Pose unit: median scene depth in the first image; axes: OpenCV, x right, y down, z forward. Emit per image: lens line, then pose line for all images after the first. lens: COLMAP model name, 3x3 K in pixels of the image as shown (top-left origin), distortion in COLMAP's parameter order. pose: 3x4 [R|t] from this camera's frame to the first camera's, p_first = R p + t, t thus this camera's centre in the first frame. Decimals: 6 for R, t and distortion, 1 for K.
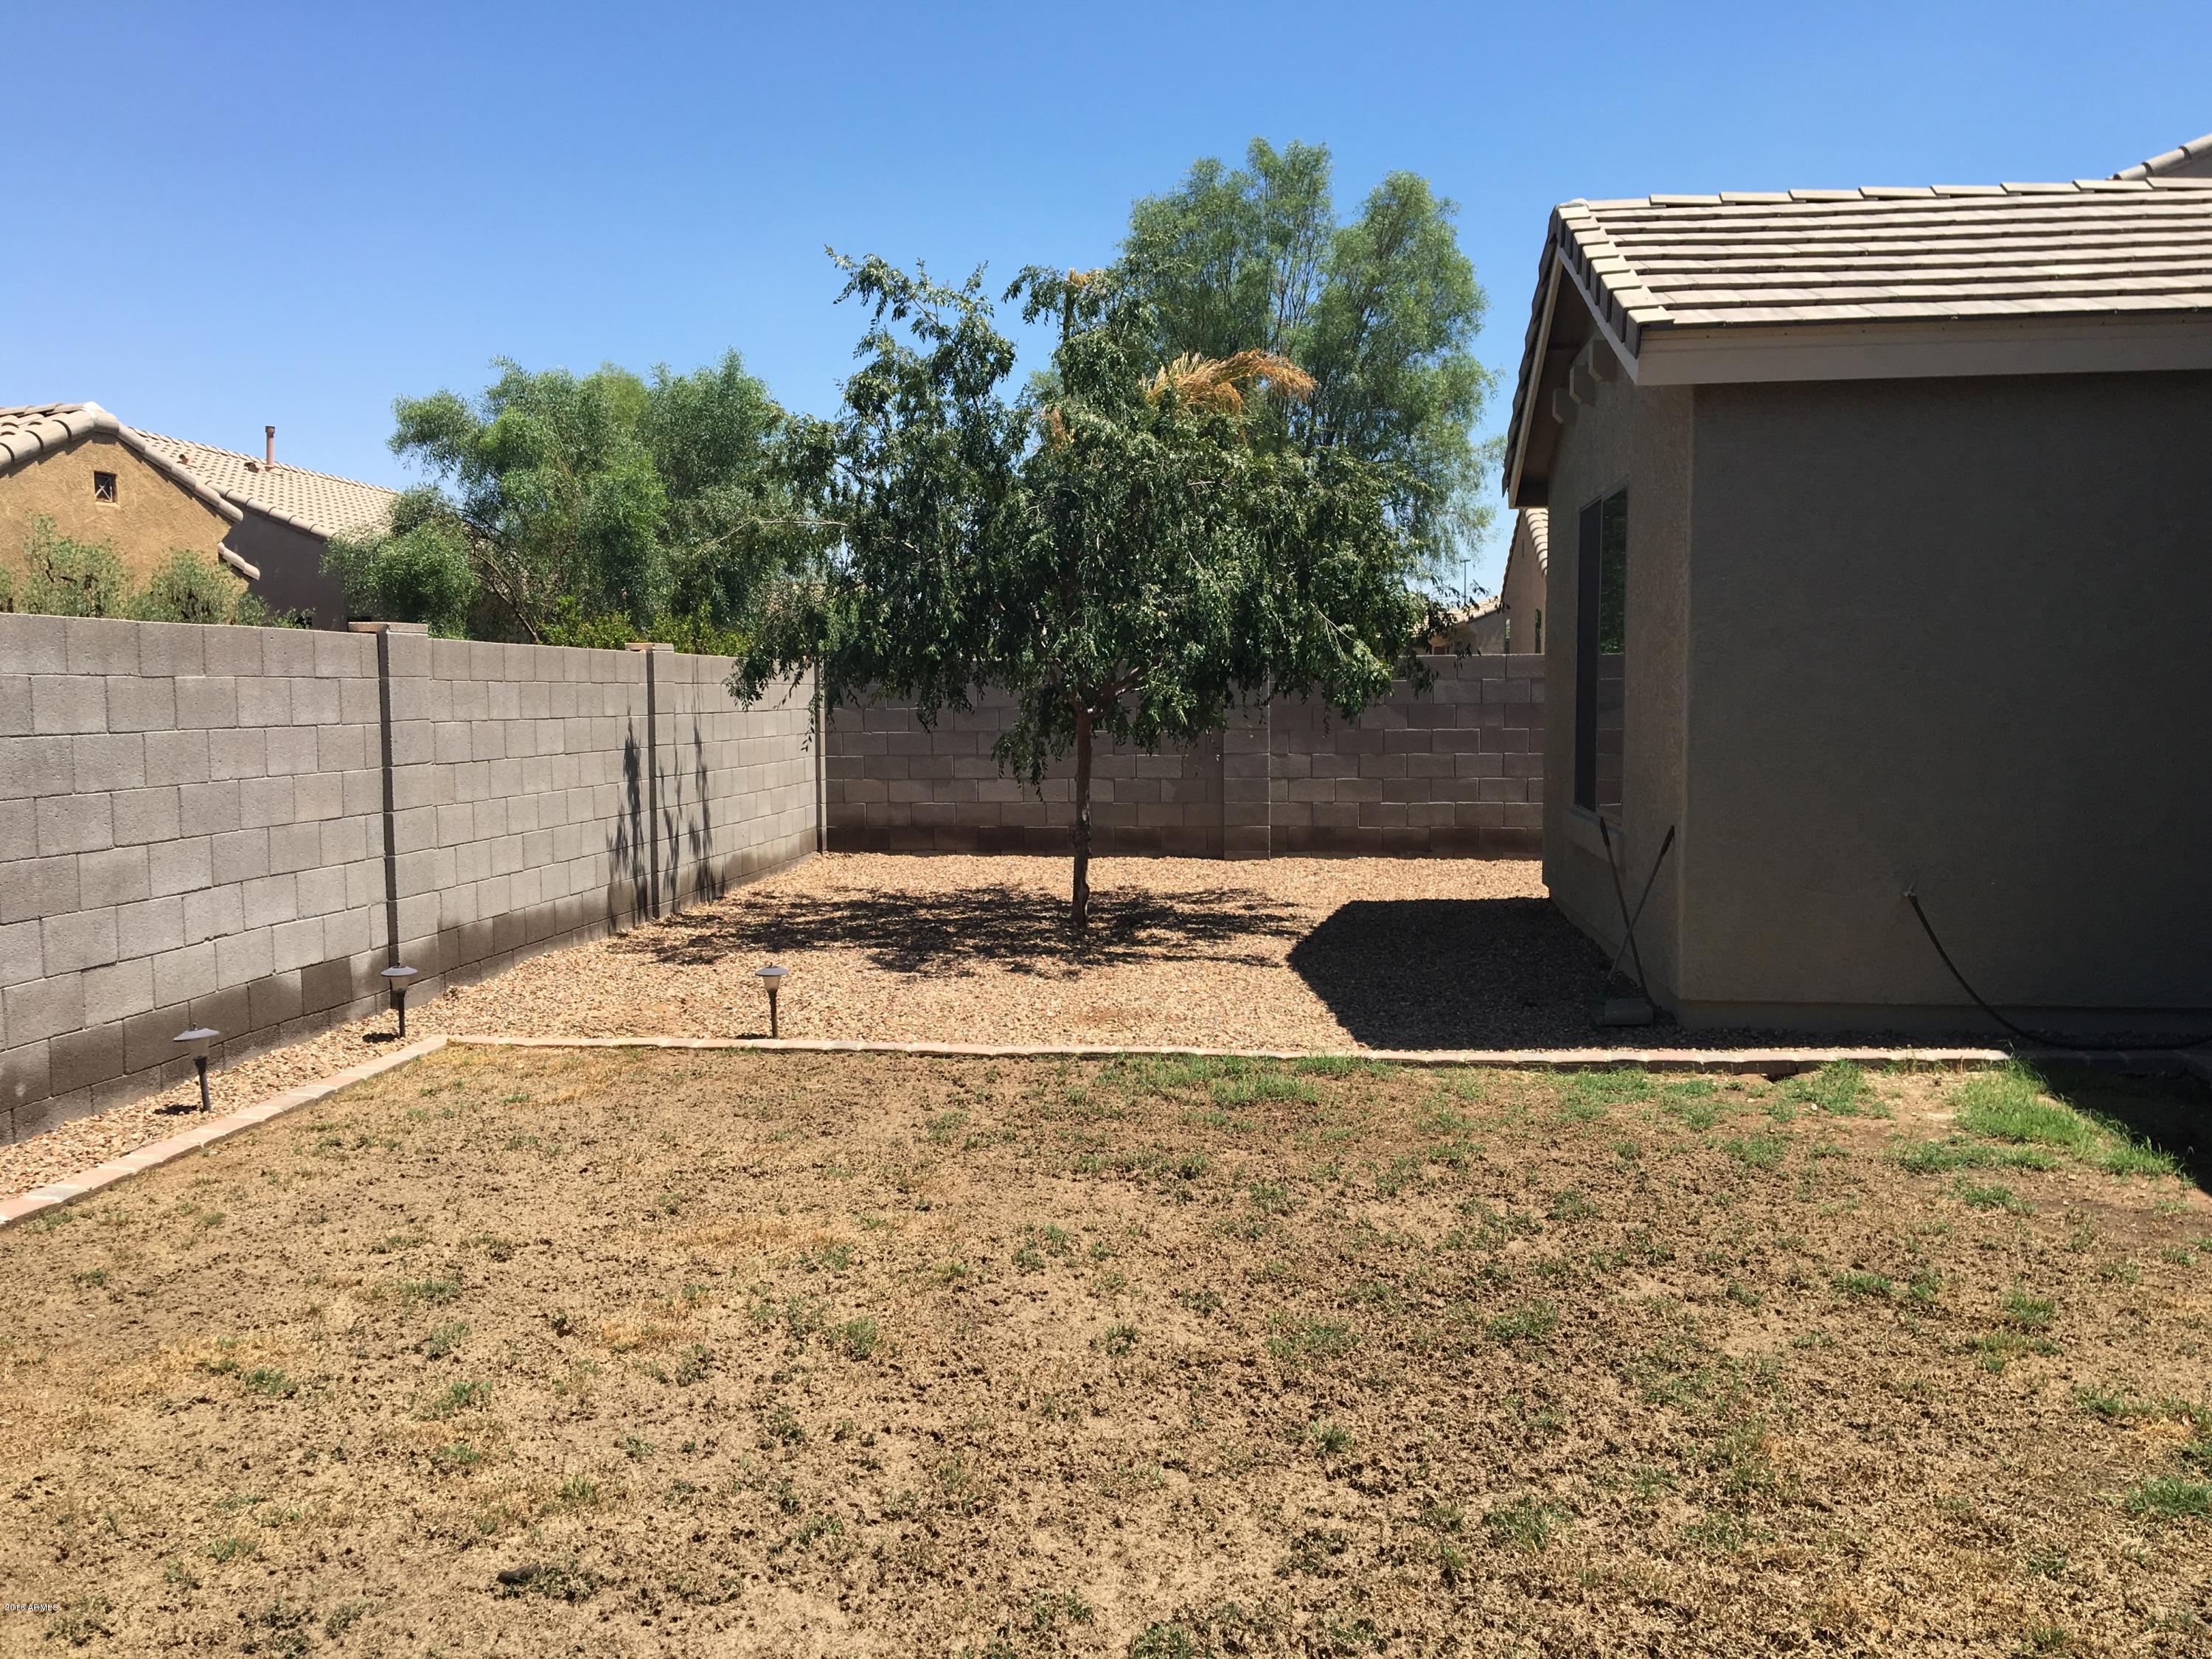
lens RADIAL K [[1867.0, 0, 1106.0], [0, 1867.0, 829.5], [0, 0, 1]] dist [0.118280, -0.186470]
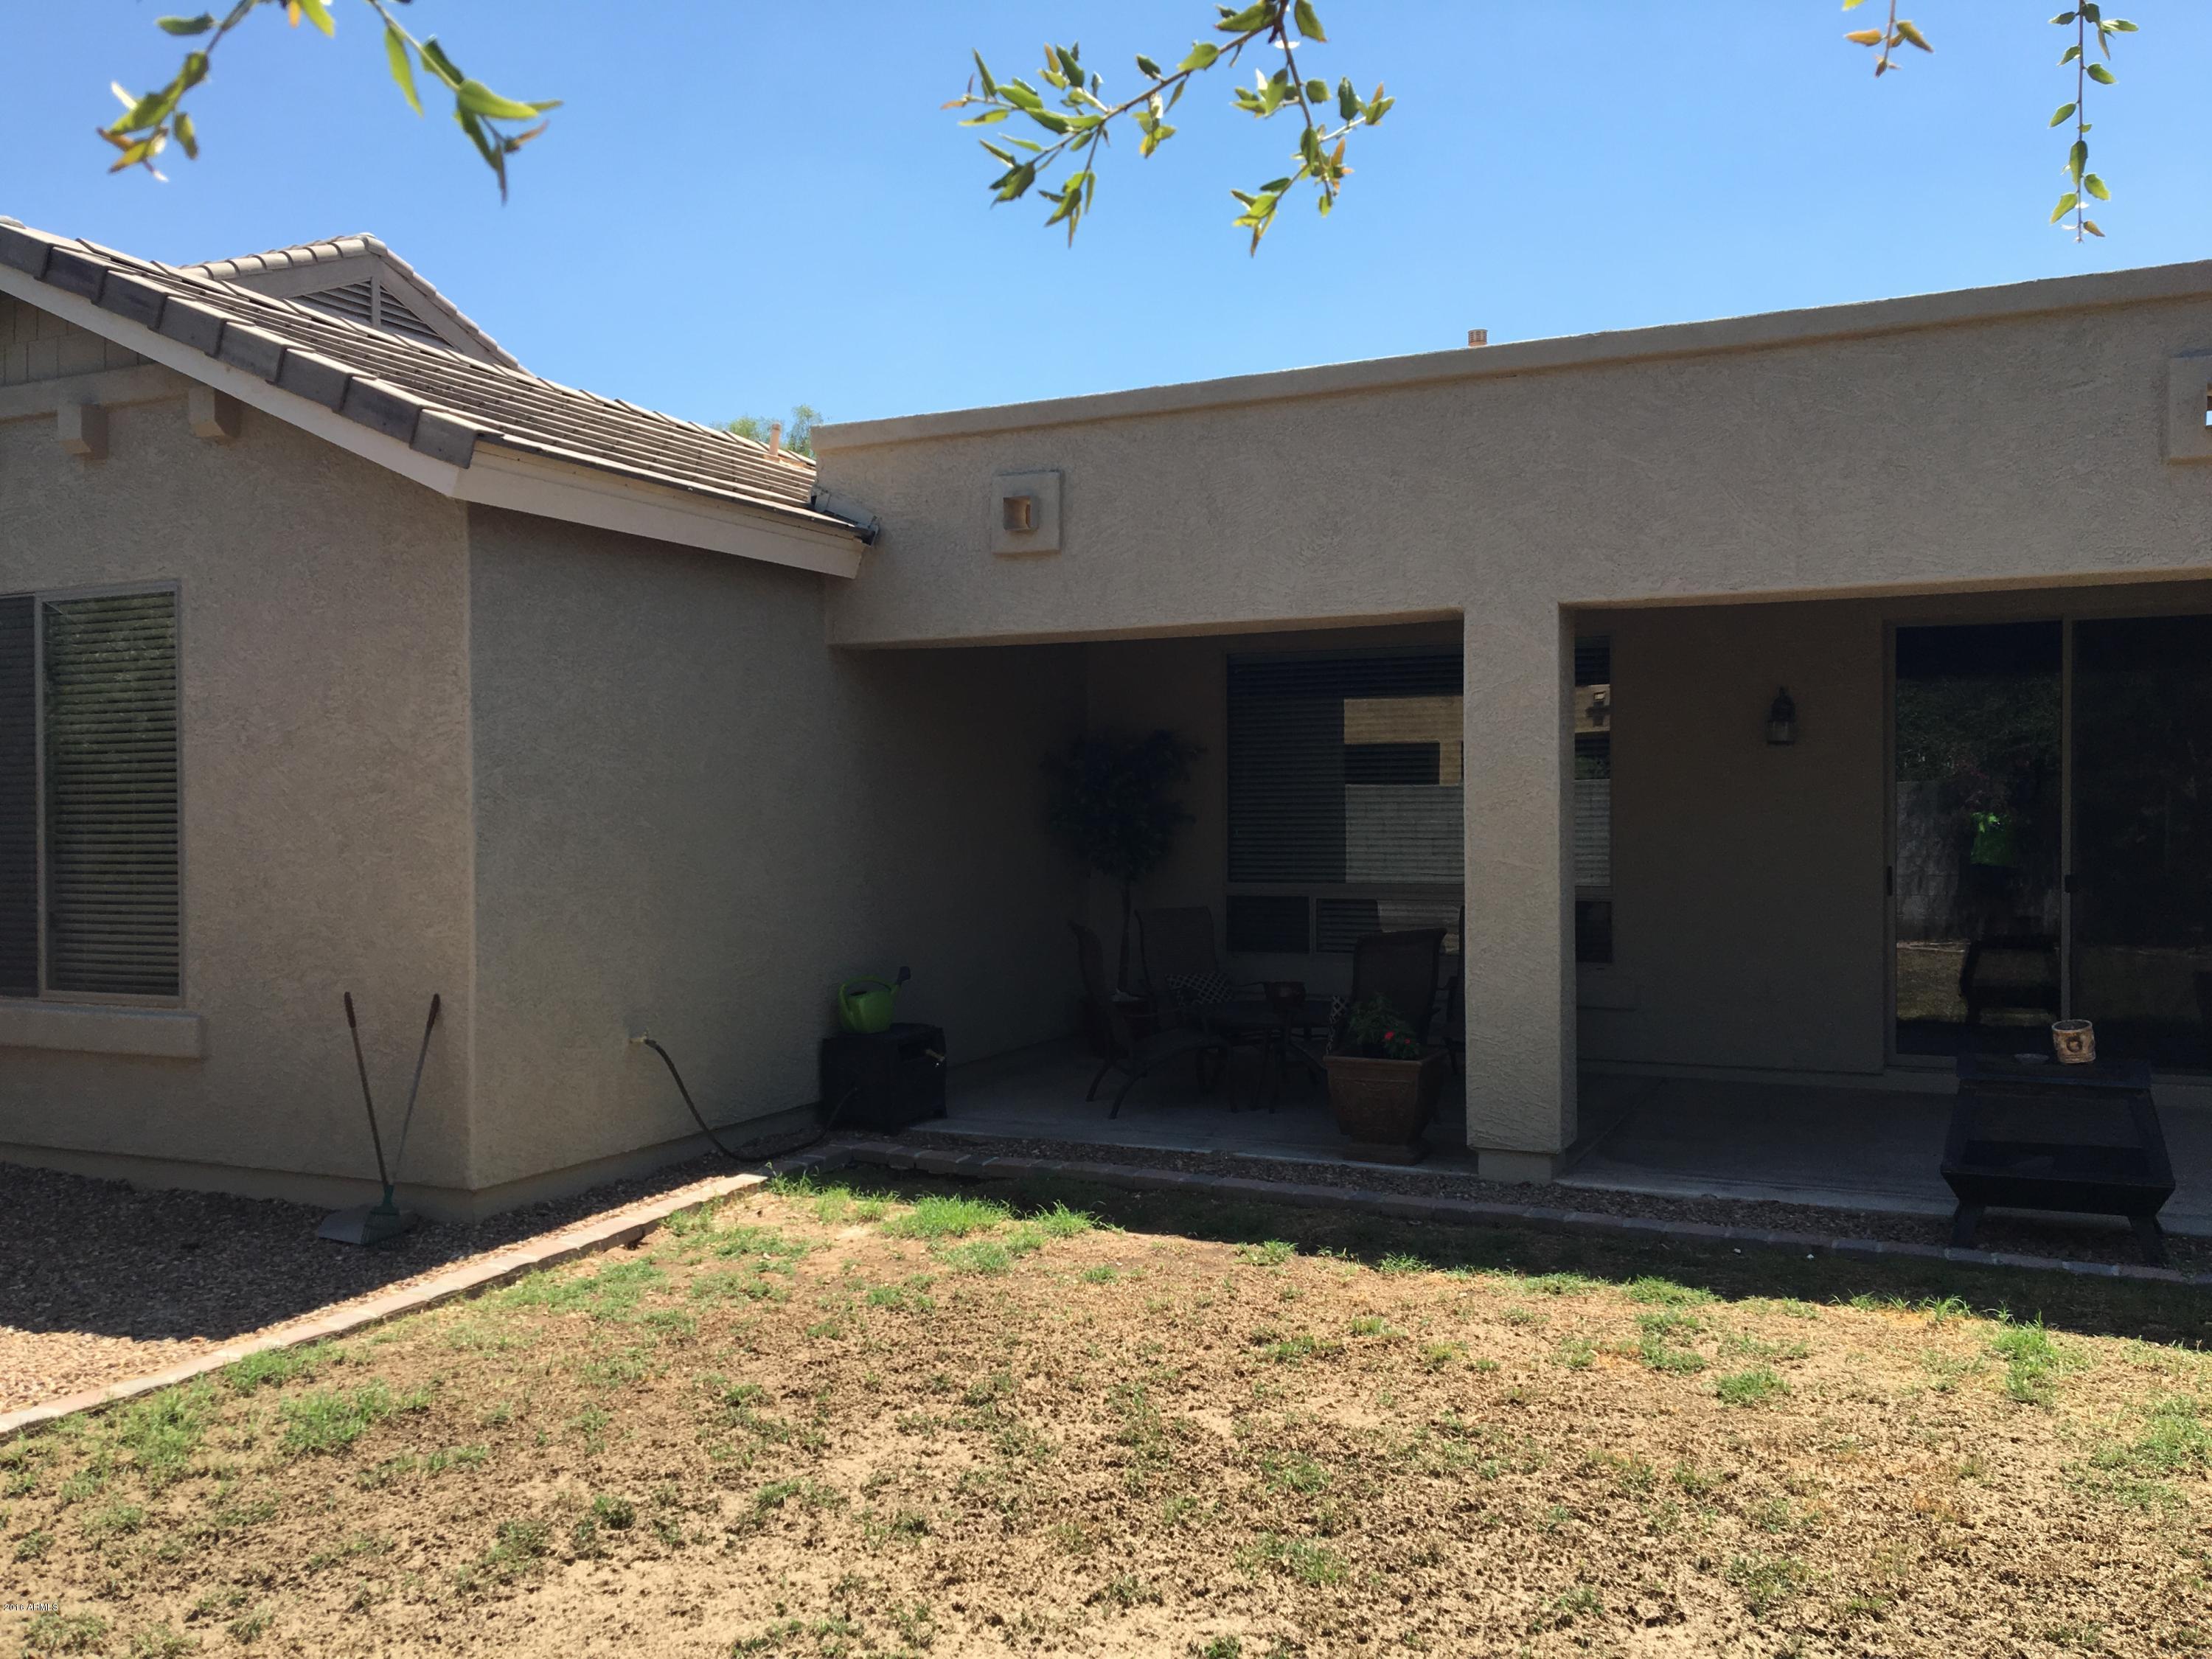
lens RADIAL K [[1867.0, 0, 1106.0], [0, 1867.0, 829.5], [0, 0, 1]] dist [0.118280, -0.186470]
pose [[0.320687, -0.009614, 0.947136, -0.618216], [0.074227, 0.997128, -0.015011, -0.060921], [-0.944272, 0.075117, 0.320480, 0.597670]]
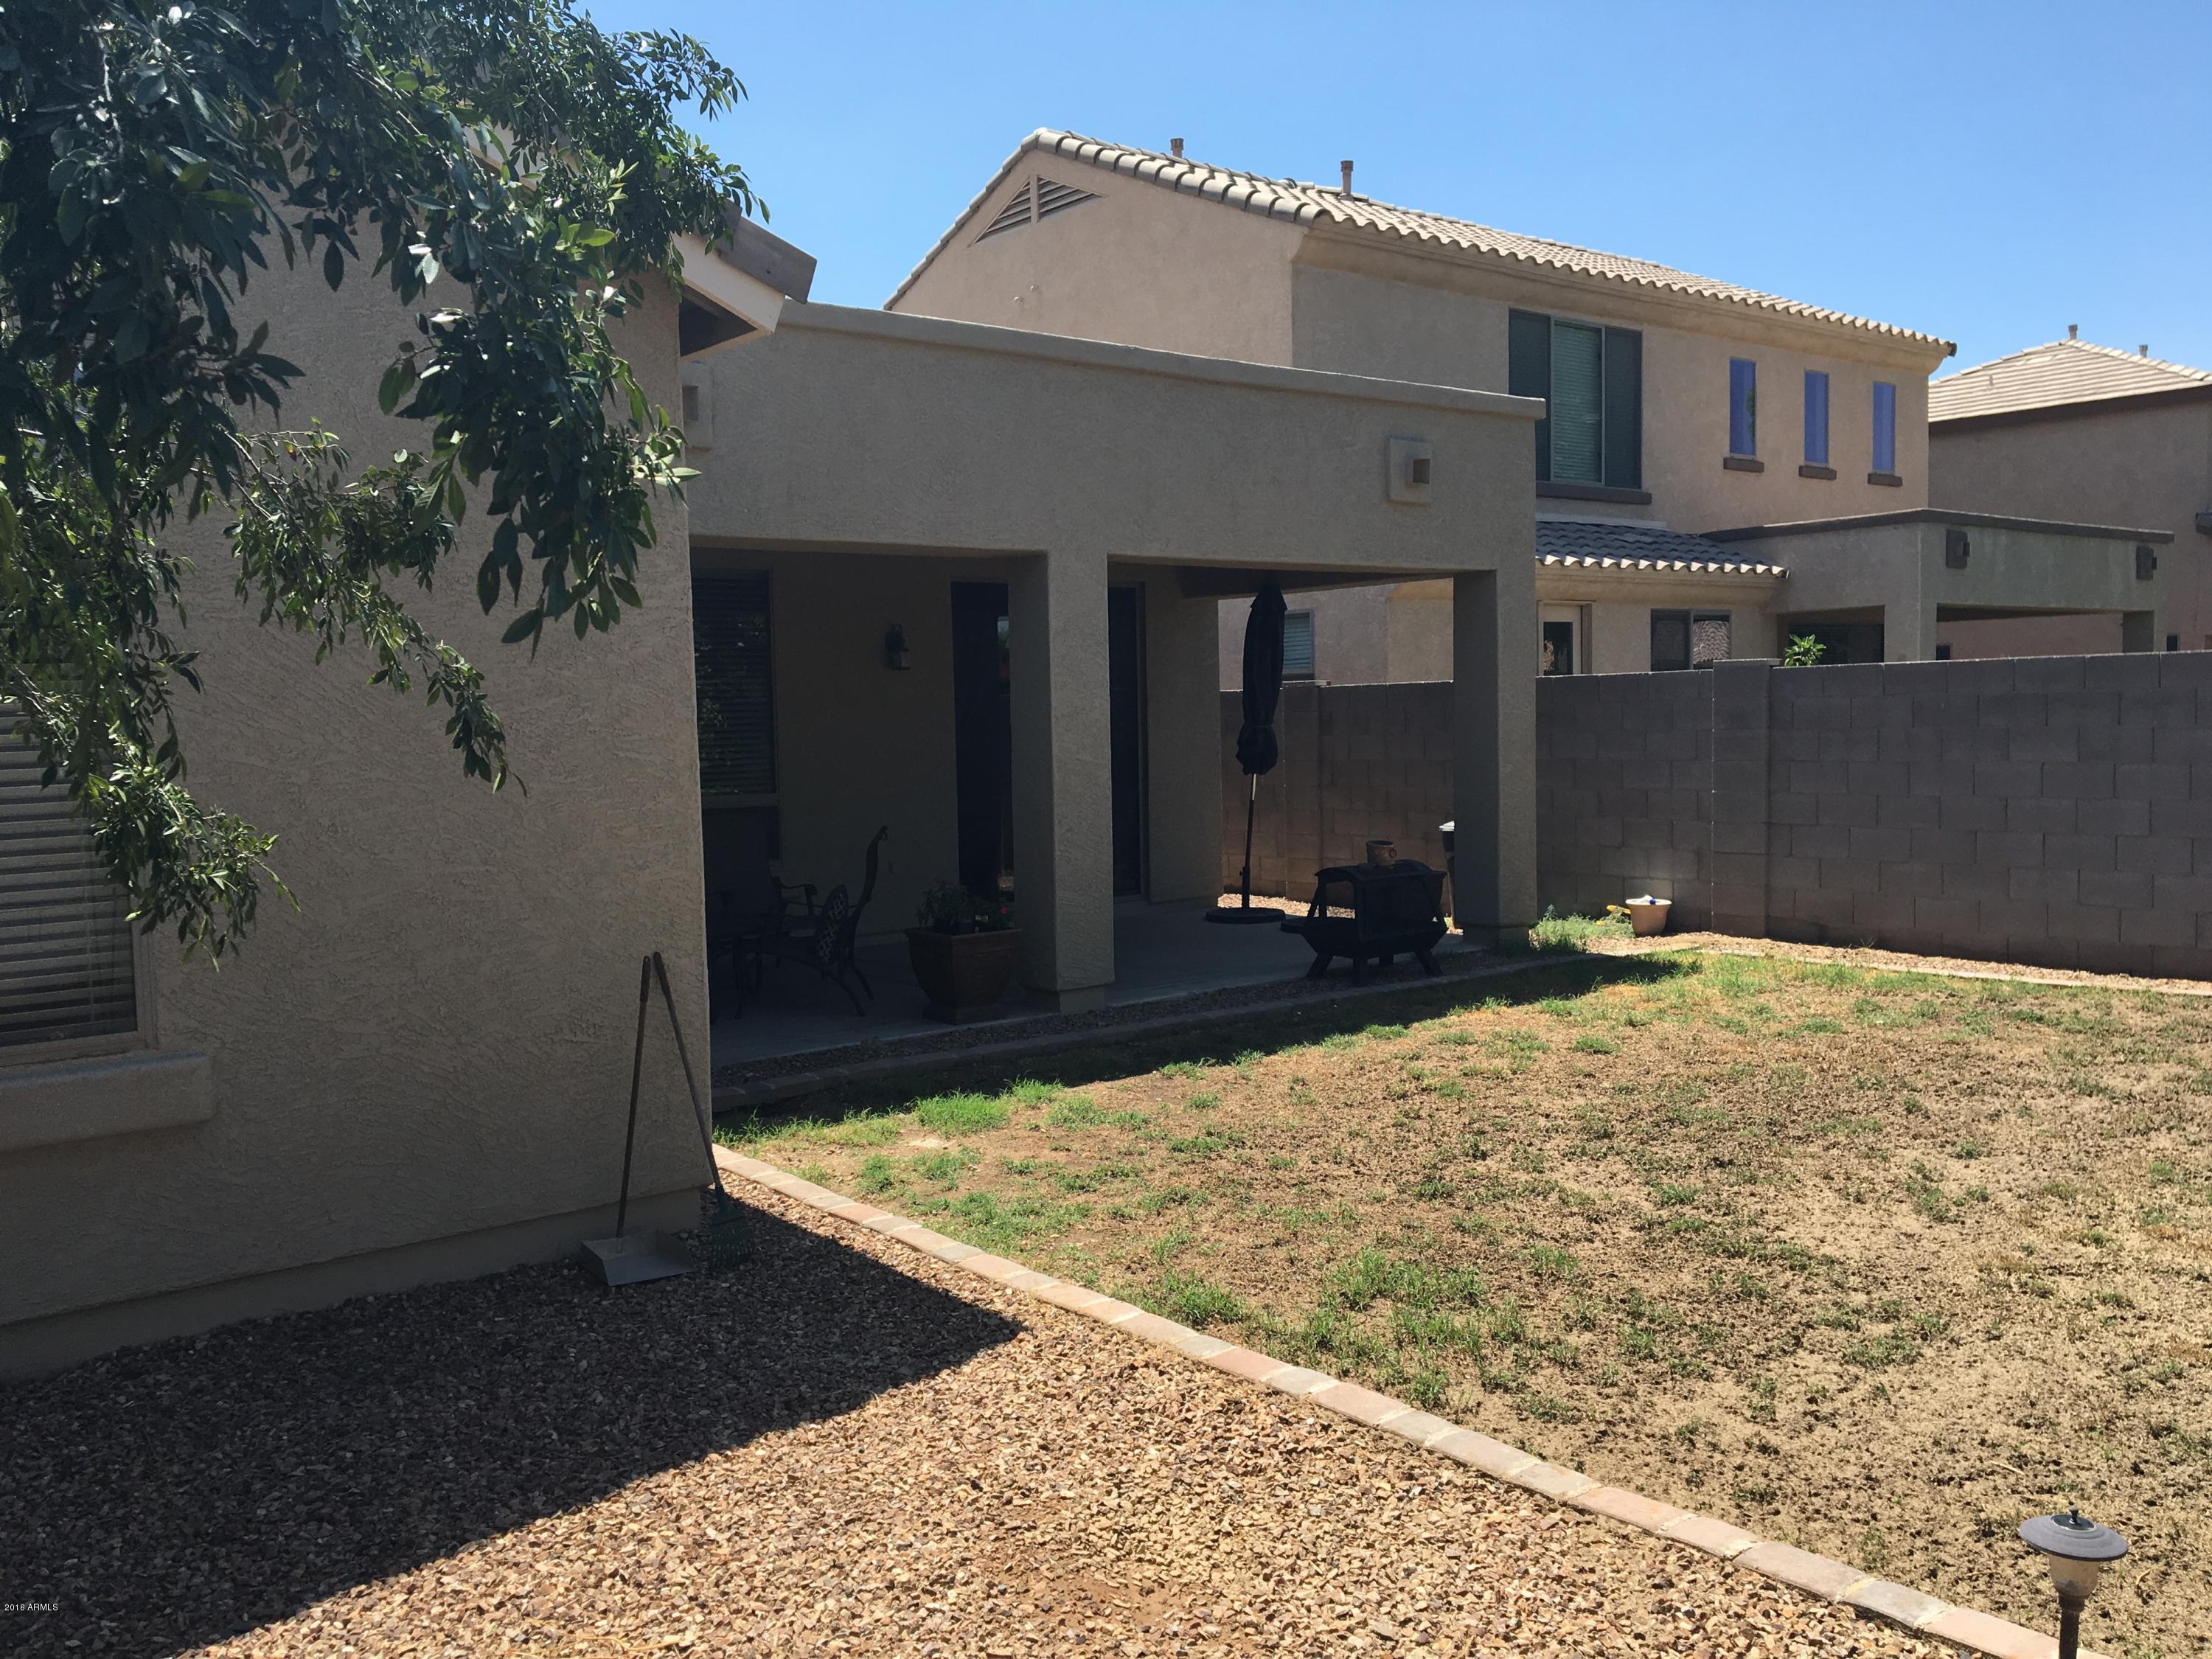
lens RADIAL K [[1867.0, 0, 1106.0], [0, 1867.0, 829.5], [0, 0, 1]] dist [0.118280, -0.186470]
pose [[-0.718572, -0.022577, 0.695086, -0.426019], [0.077708, 0.990607, 0.112510, -0.163025], [-0.691098, 0.134860, -0.710068, 1.984421]]
